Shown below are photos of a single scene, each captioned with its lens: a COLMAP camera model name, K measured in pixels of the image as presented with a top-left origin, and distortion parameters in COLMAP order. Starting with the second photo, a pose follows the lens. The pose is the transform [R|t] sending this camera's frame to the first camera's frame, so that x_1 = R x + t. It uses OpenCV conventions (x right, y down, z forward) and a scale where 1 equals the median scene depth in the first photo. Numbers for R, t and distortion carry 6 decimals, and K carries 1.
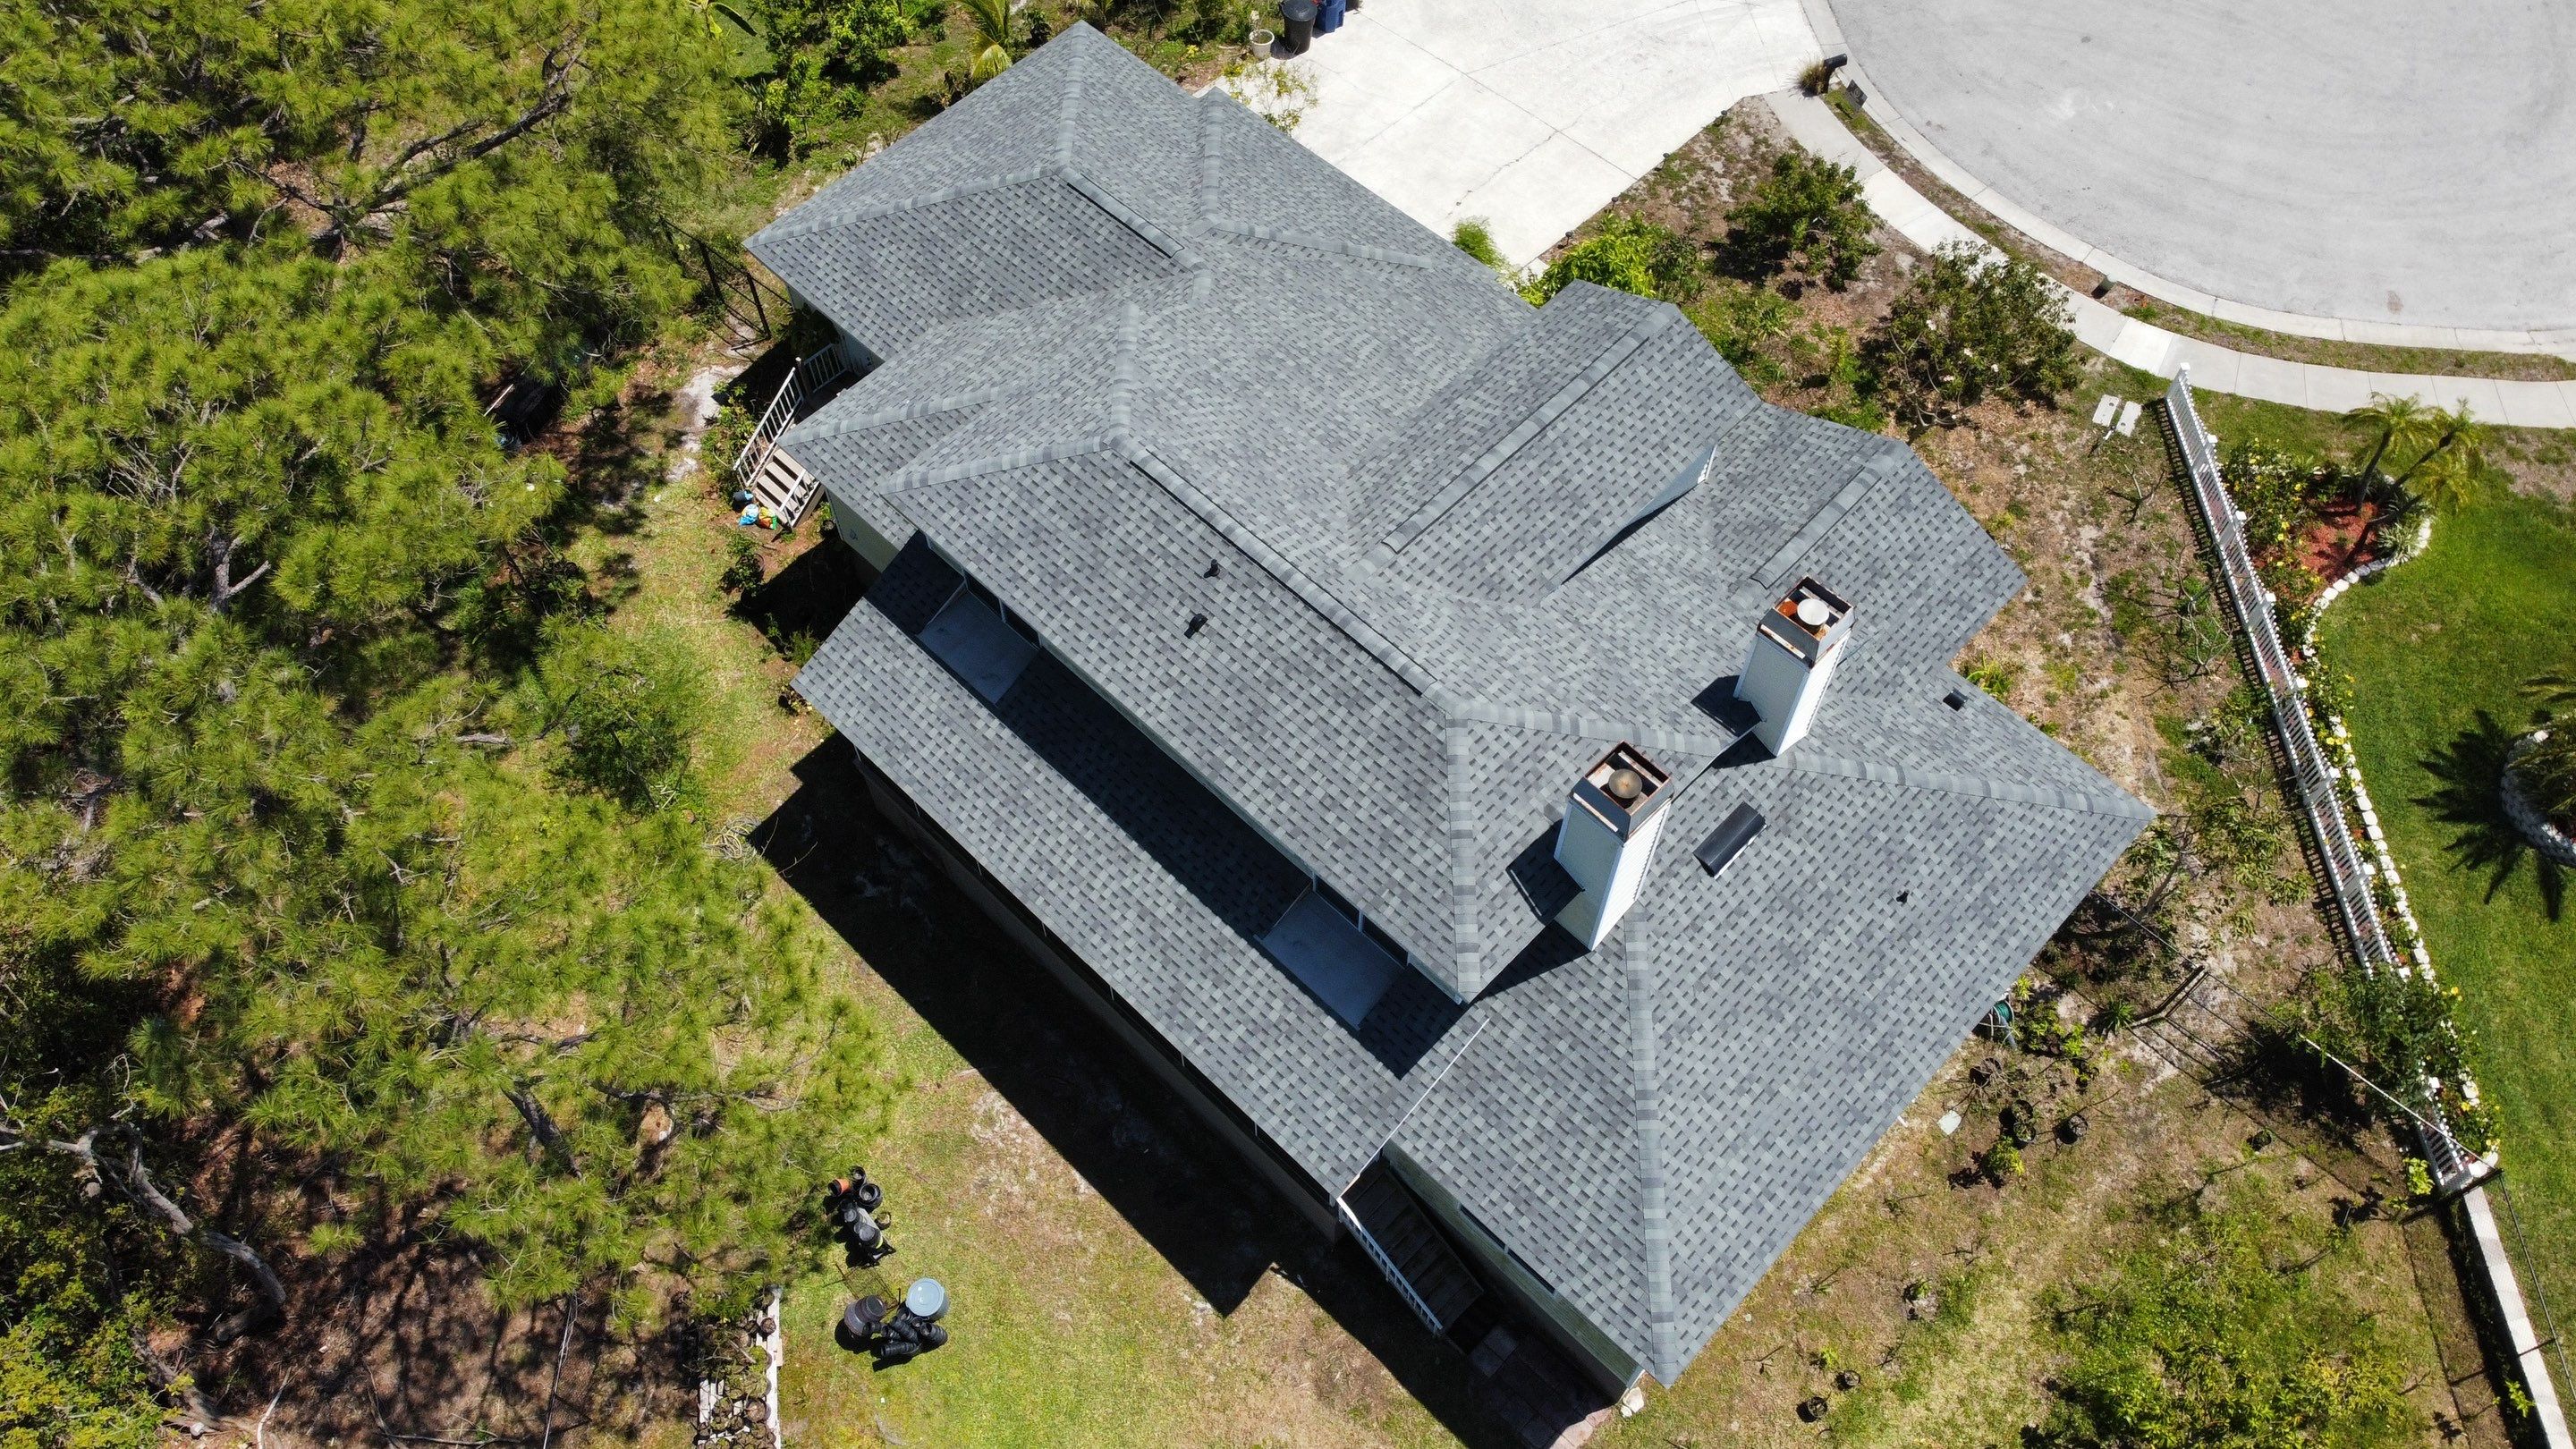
lens RADIAL K [[1939.5, 0, 1252.2], [0, 1939.5, 701.4], [0, 0, 1]] dist [0.002469, -0.008116]
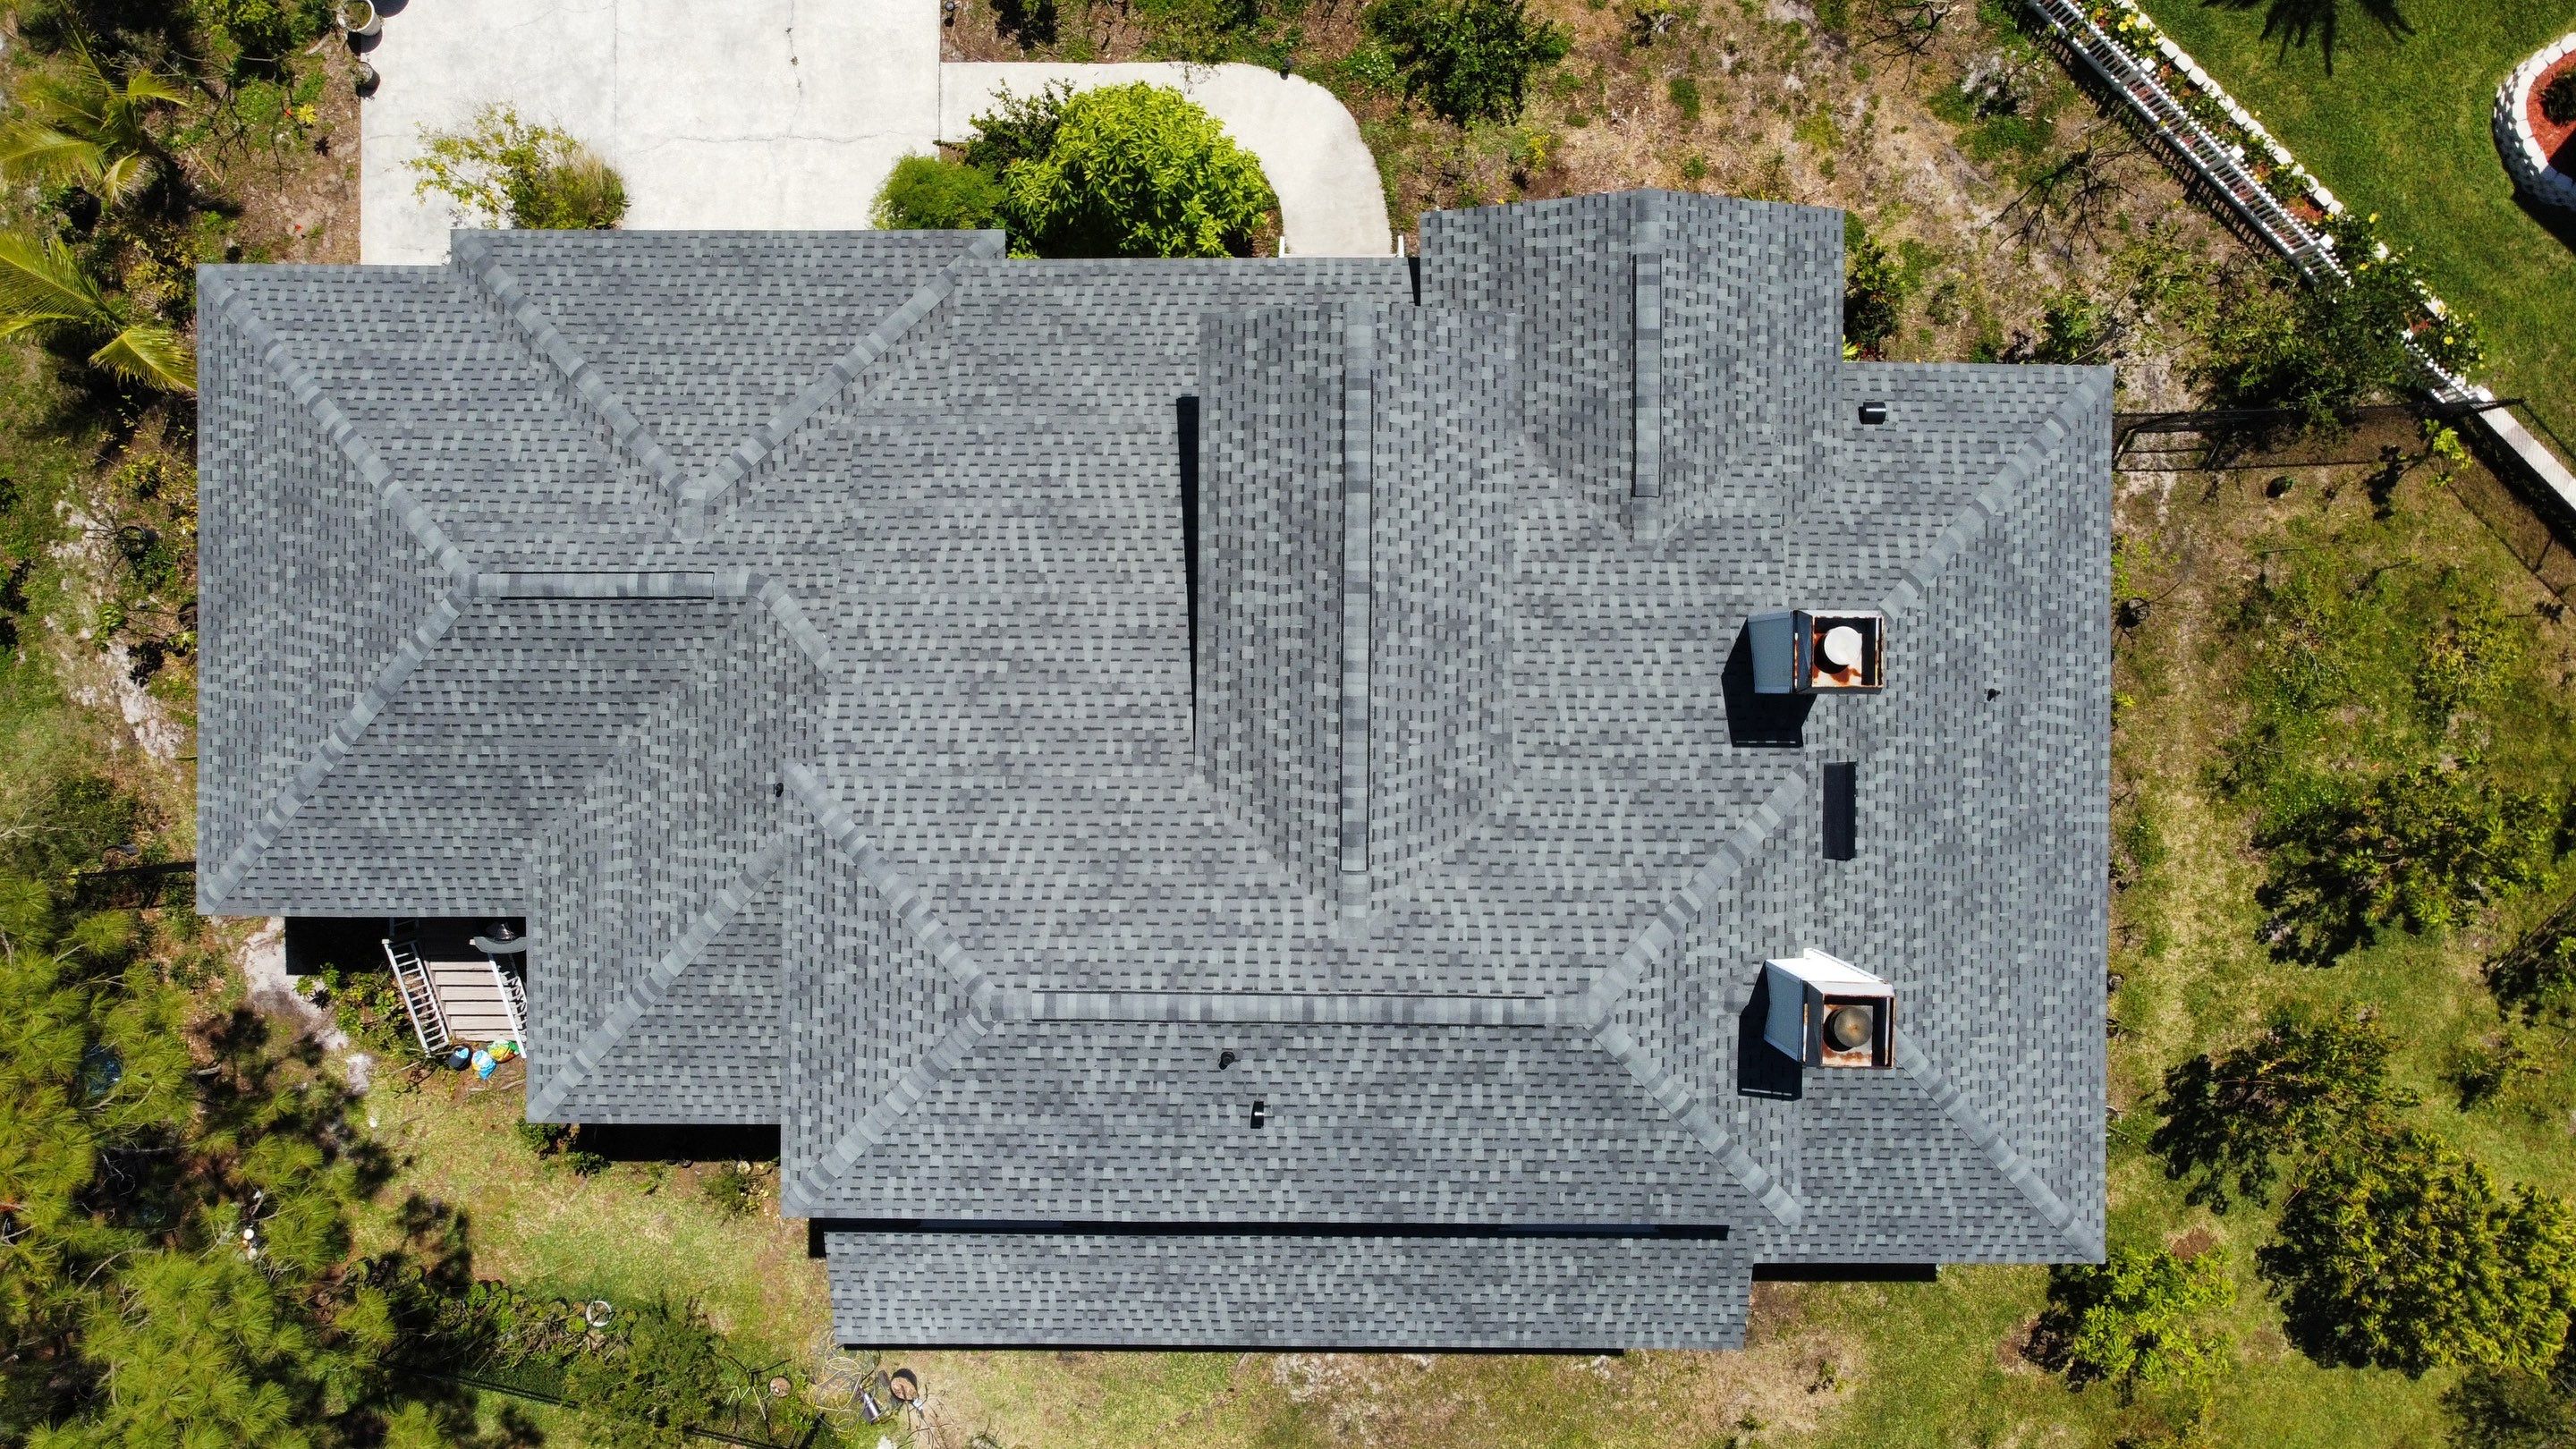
lens RADIAL K [[1939.5, 0, 1249.6], [0, 1939.5, 700.2], [0, 0, 1]] dist [0.002469, -0.008116]
pose [[0.713822, -0.700305, 0.005562, 0.068192], [0.595388, 0.611024, 0.521691, -0.451924], [-0.368741, -0.369083, 0.853116, 0.293490]]
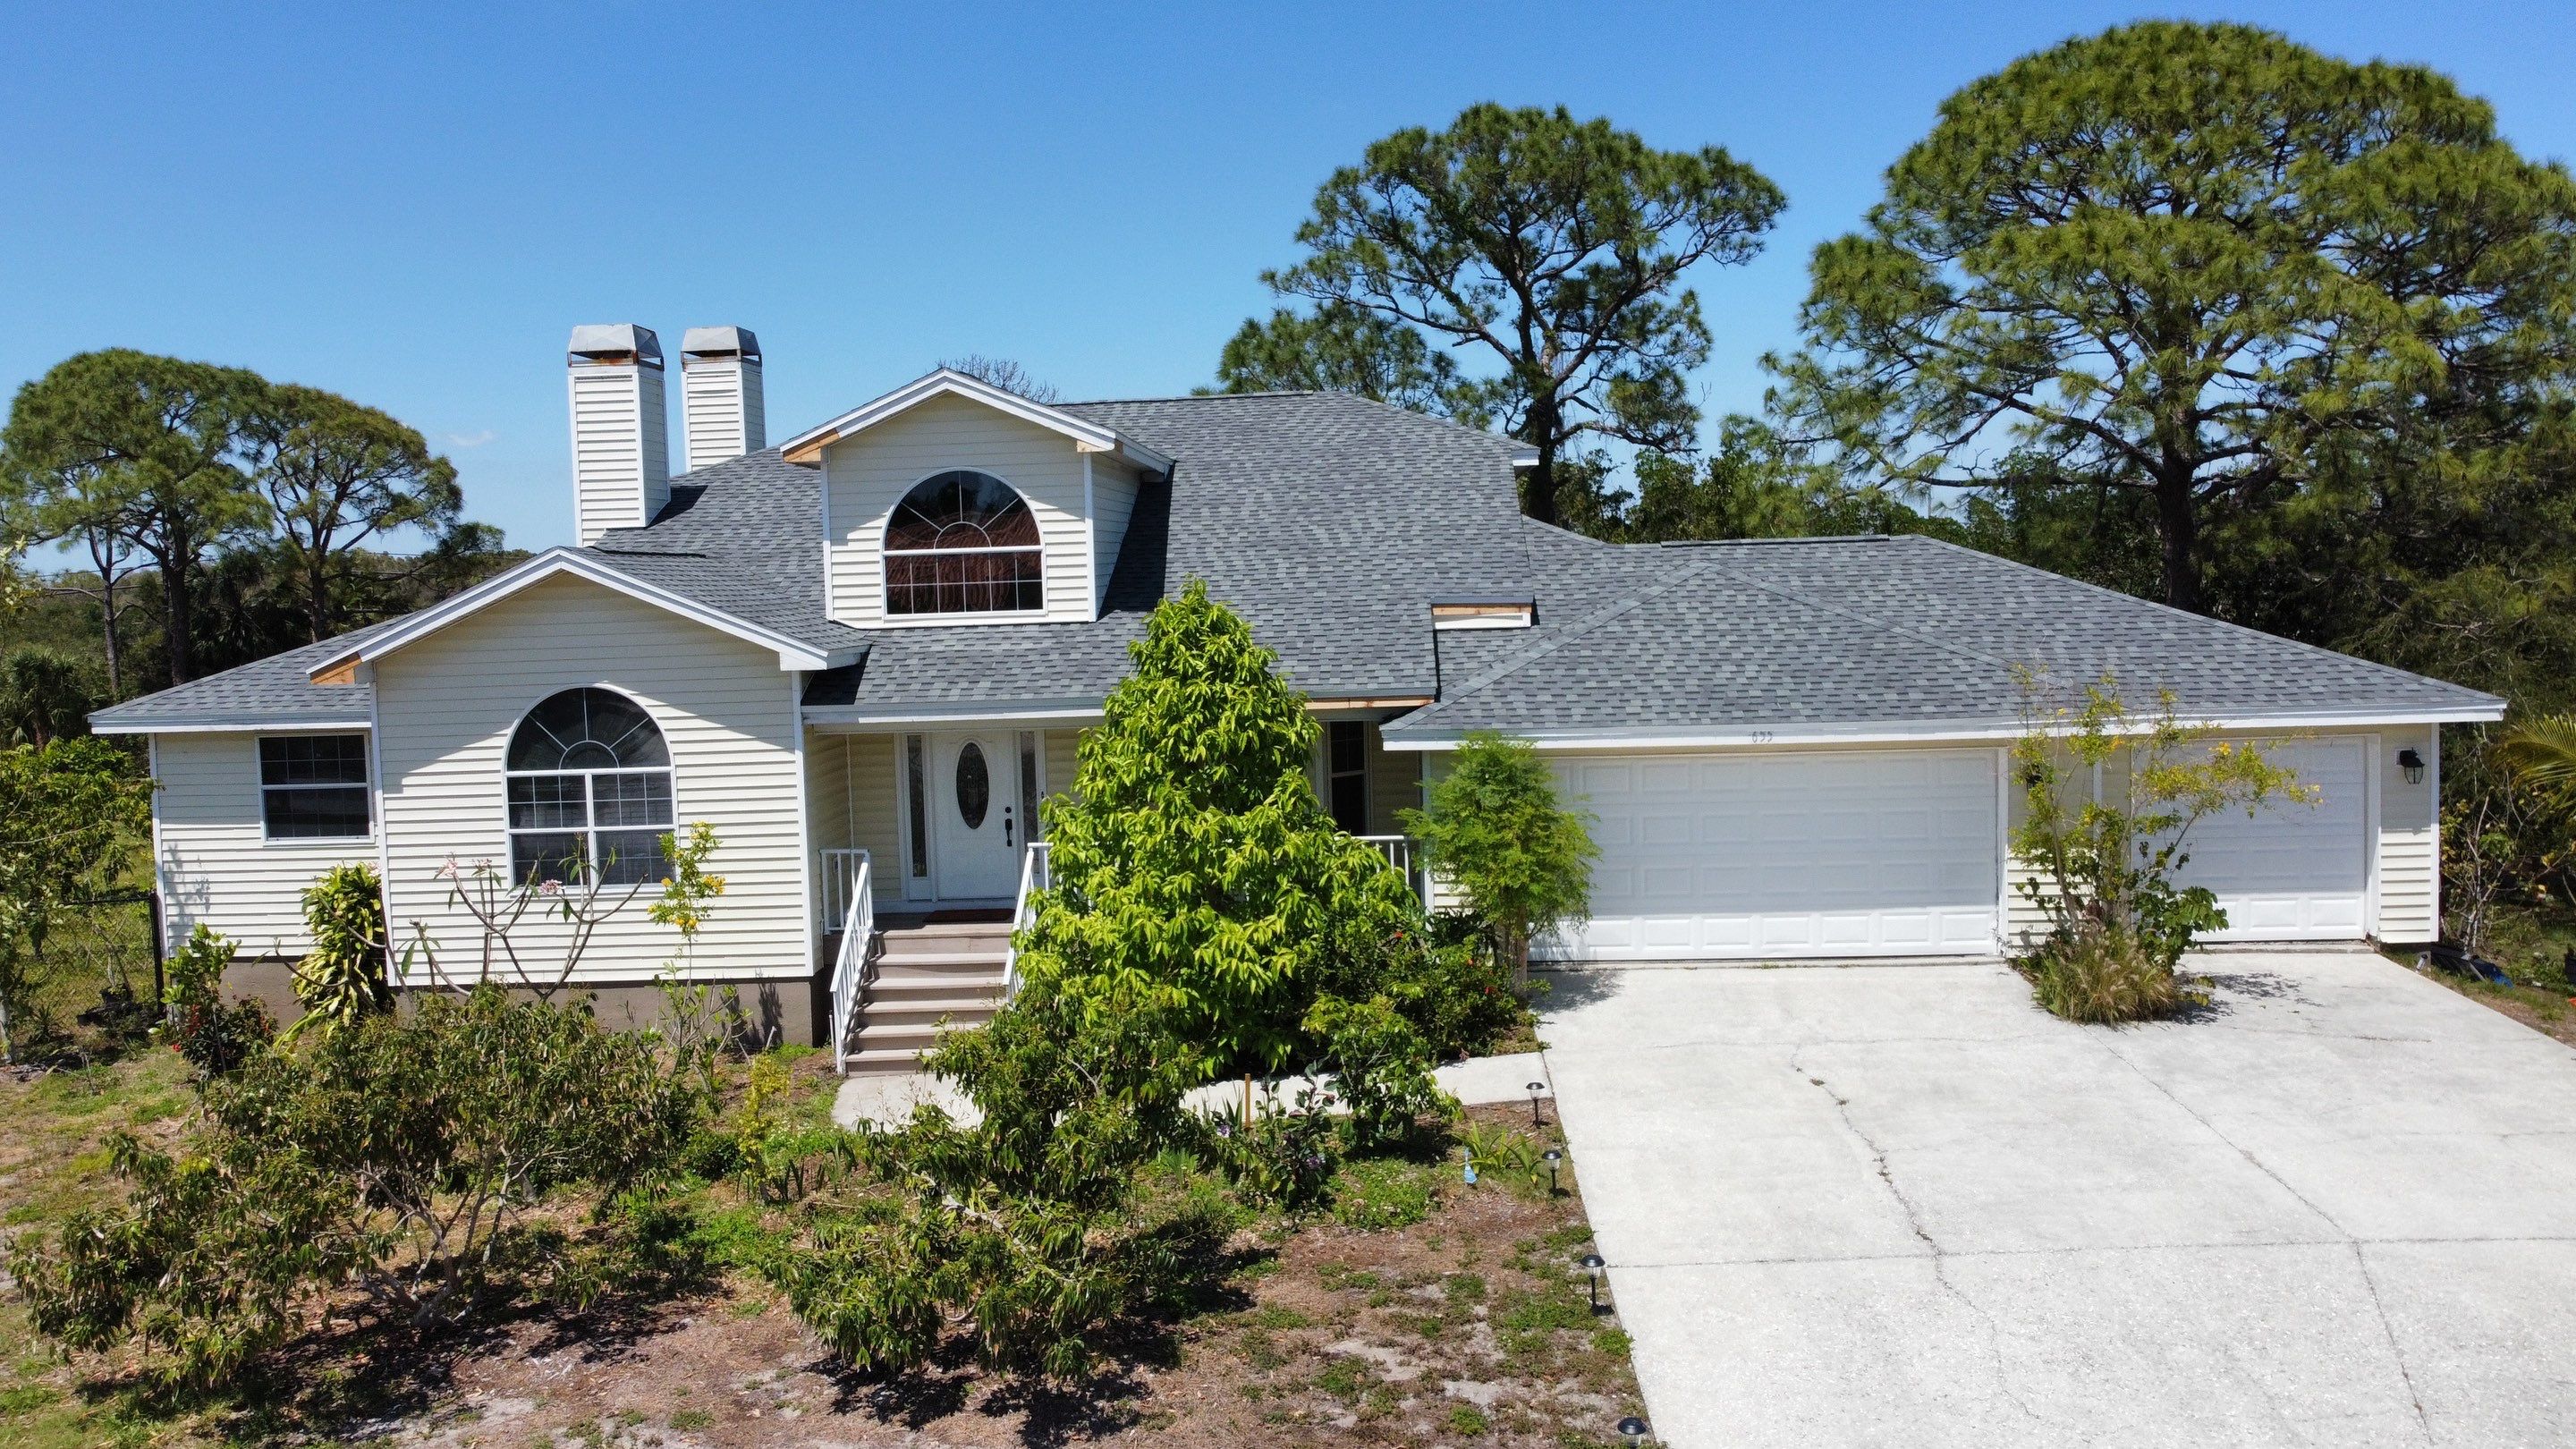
lens RADIAL K [[1955.0, 0, 1249.3], [0, 1955.0, 685.1], [0, 0, 1]] dist [-0.004844, -0.004742]
pose [[-0.759443, 0.075255, -0.646206, 0.518255], [-0.528700, 0.507424, 0.680439, -0.592478], [0.379107, 0.858404, -0.345573, 1.203164]]
